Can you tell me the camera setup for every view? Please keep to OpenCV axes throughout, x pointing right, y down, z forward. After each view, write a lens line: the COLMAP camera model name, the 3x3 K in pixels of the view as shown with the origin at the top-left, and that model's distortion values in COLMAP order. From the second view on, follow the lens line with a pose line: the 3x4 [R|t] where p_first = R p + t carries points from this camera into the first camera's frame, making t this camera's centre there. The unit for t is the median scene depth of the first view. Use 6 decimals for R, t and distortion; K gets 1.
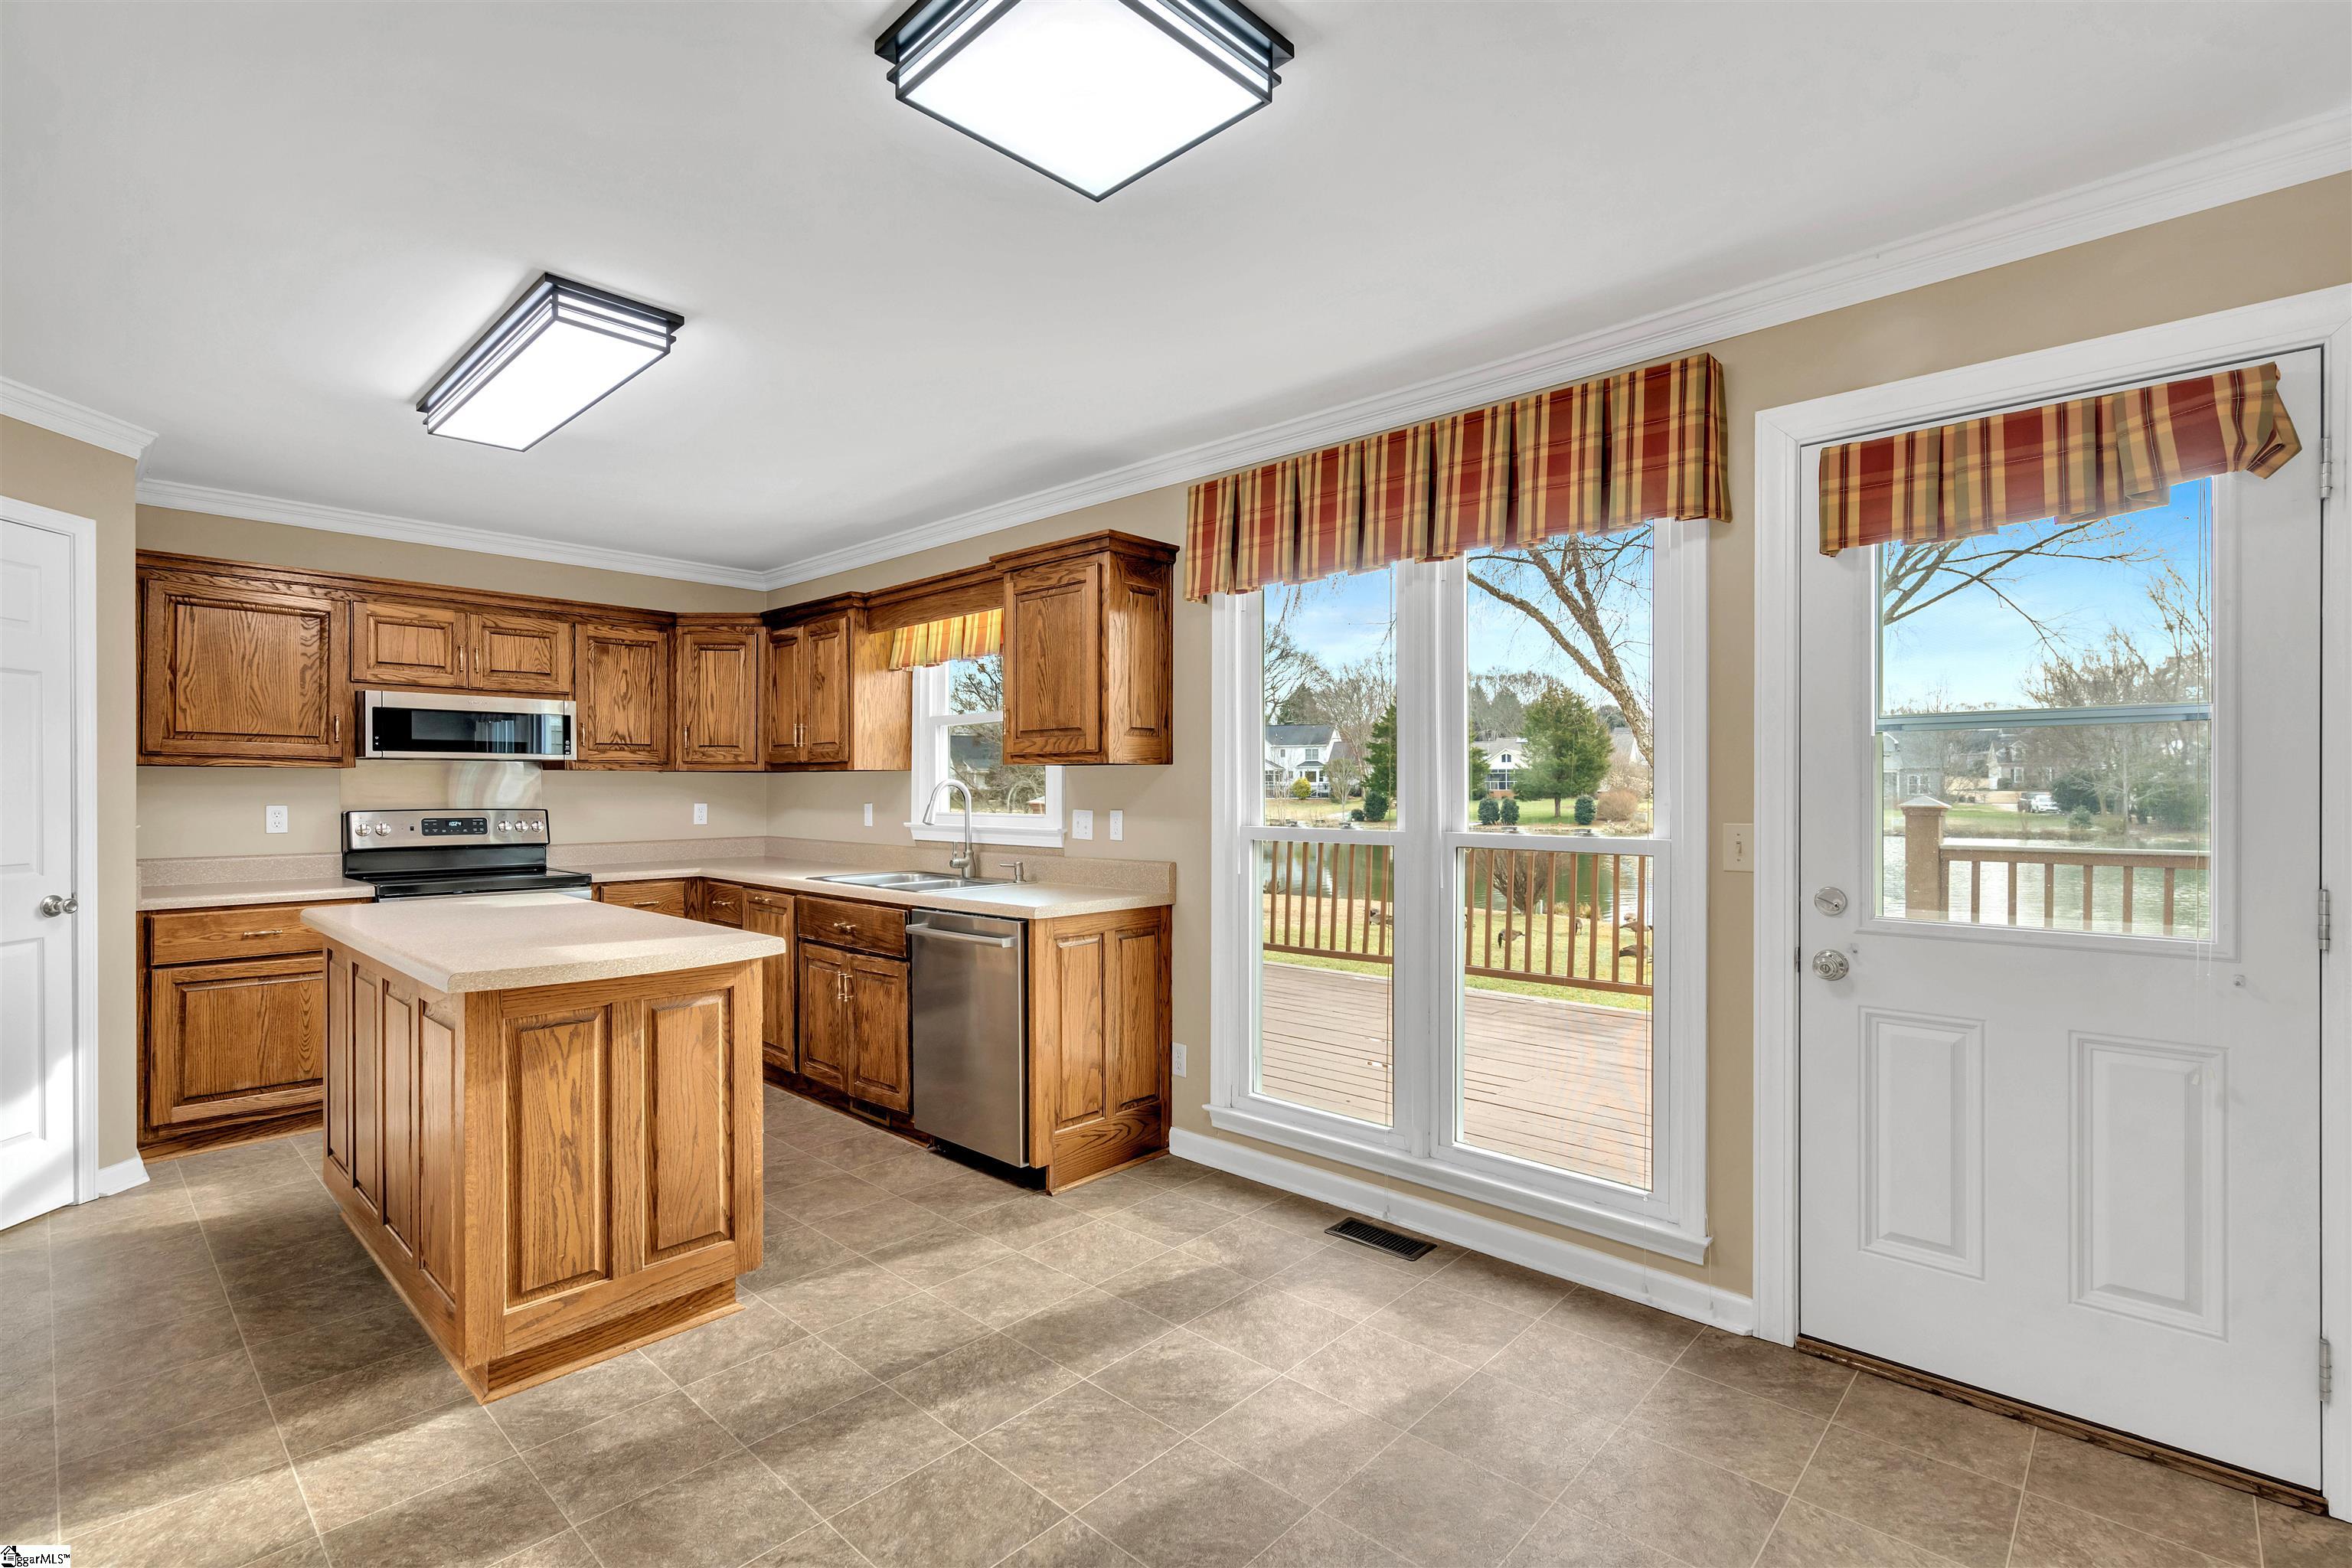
lens RADIAL K [[1073.8, 0, 1141.1], [0, 1073.8, 790.1], [0, 0, 1]] dist [-0.000080, 0.000951]
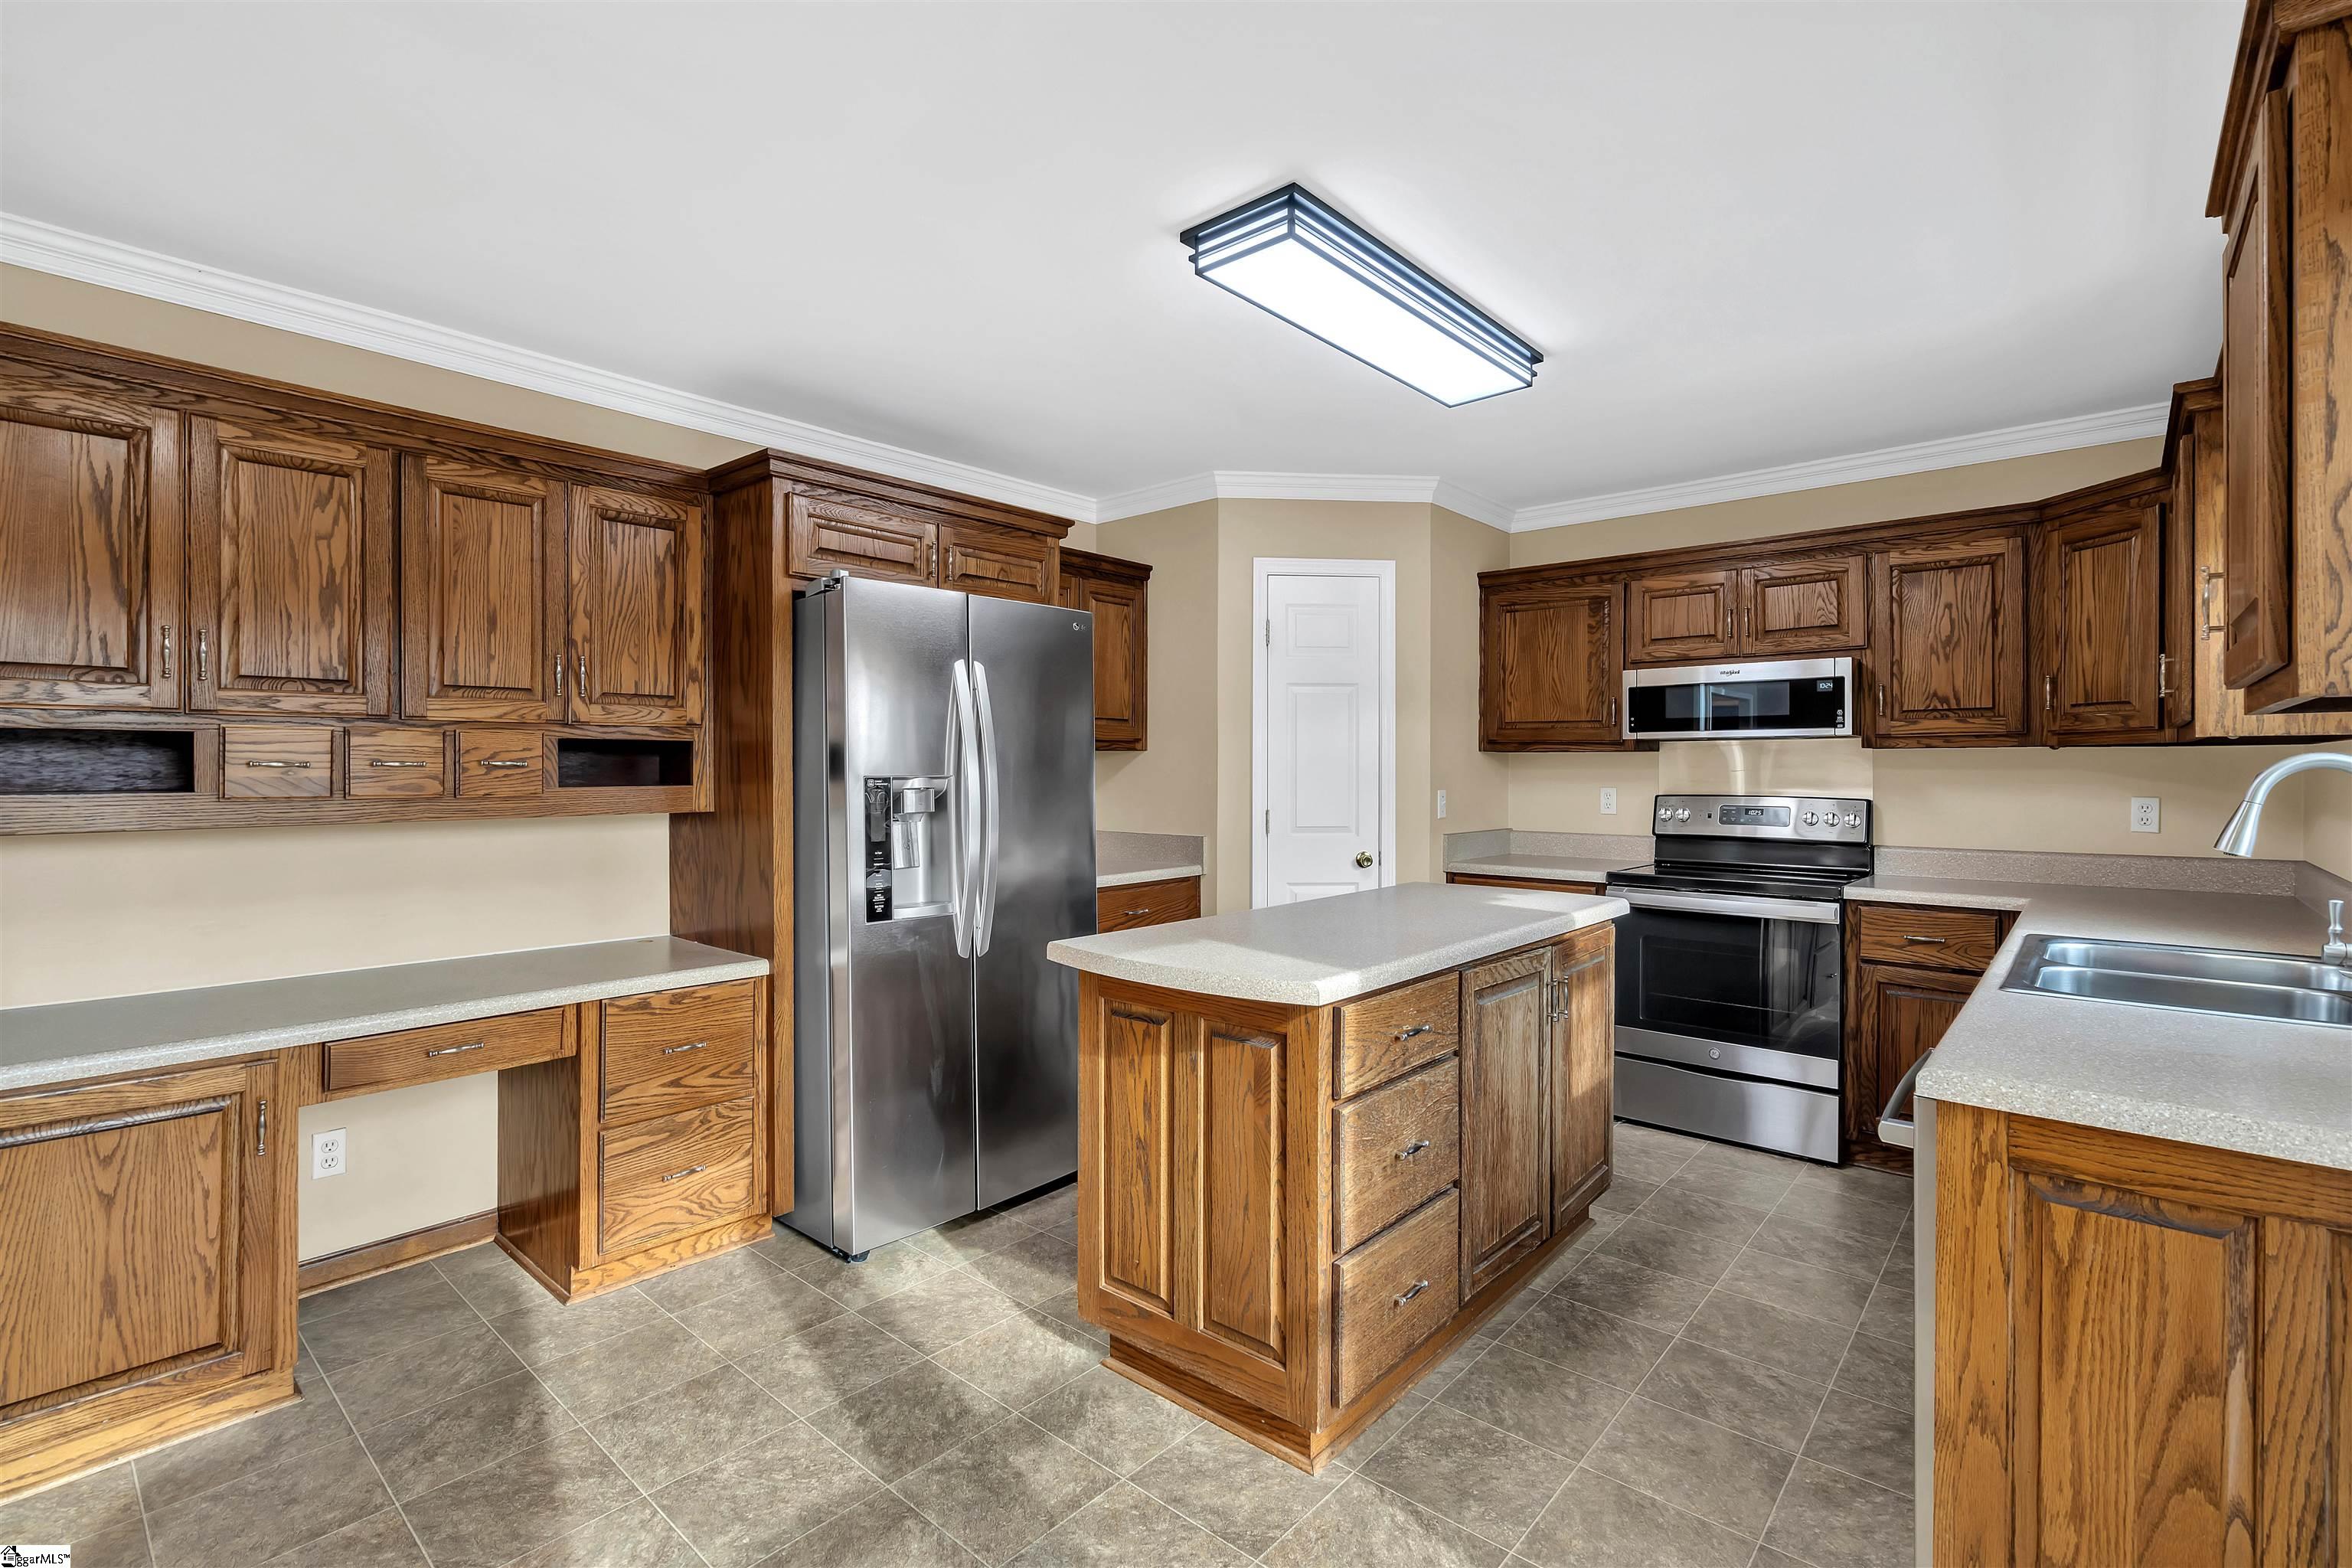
lens RADIAL K [[1075.1, 0, 1185.2], [0, 1075.1, 773.3], [0, 0, 1]] dist [-0.003742, 0.000104]
pose [[0.047846, 0.003310, -0.998849, 0.294926], [-0.004241, 0.999986, 0.003111, -0.001742], [0.998846, 0.004087, 0.047859, 0.710412]]
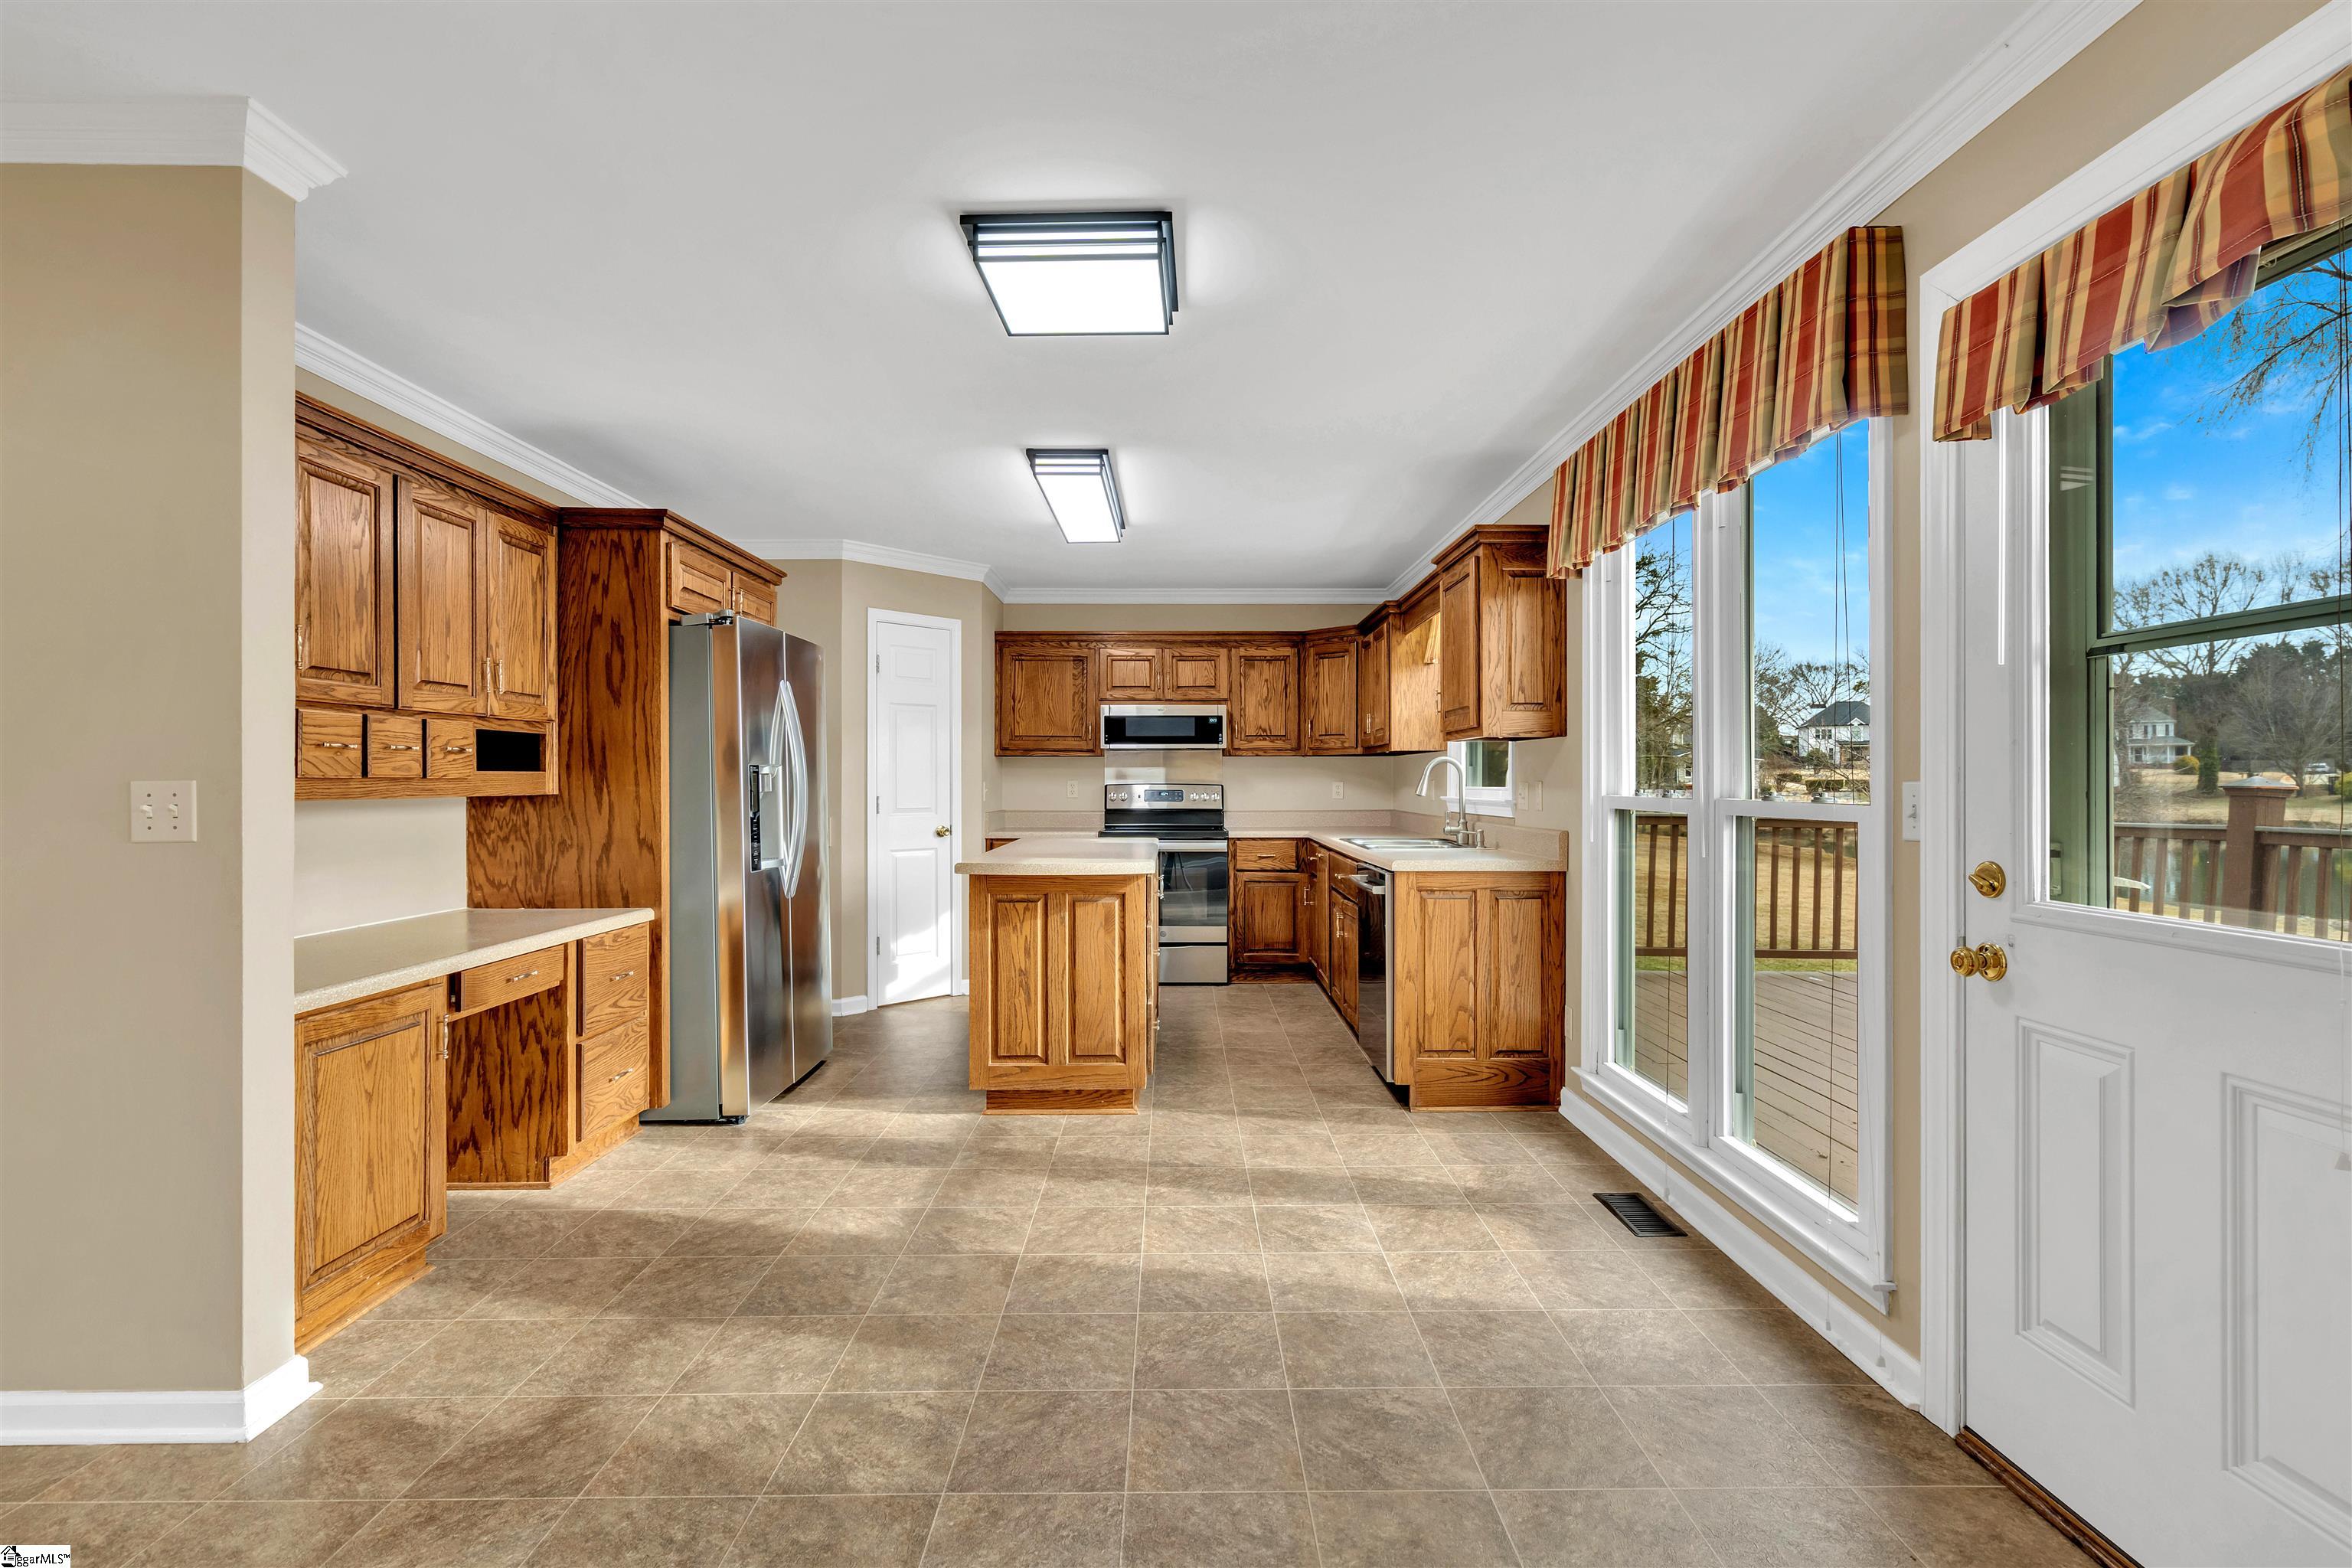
lens RADIAL K [[1058.8, 0, 1176.0], [0, 1058.8, 784.0], [0, 0, 1]] dist [-0.001580, 0.000302]
pose [[0.692136, 0.001256, -0.721766, 0.577688], [-0.001693, 0.999999, 0.000117, 0.025552], [0.721765, 0.001141, 0.692137, 0.029379]]
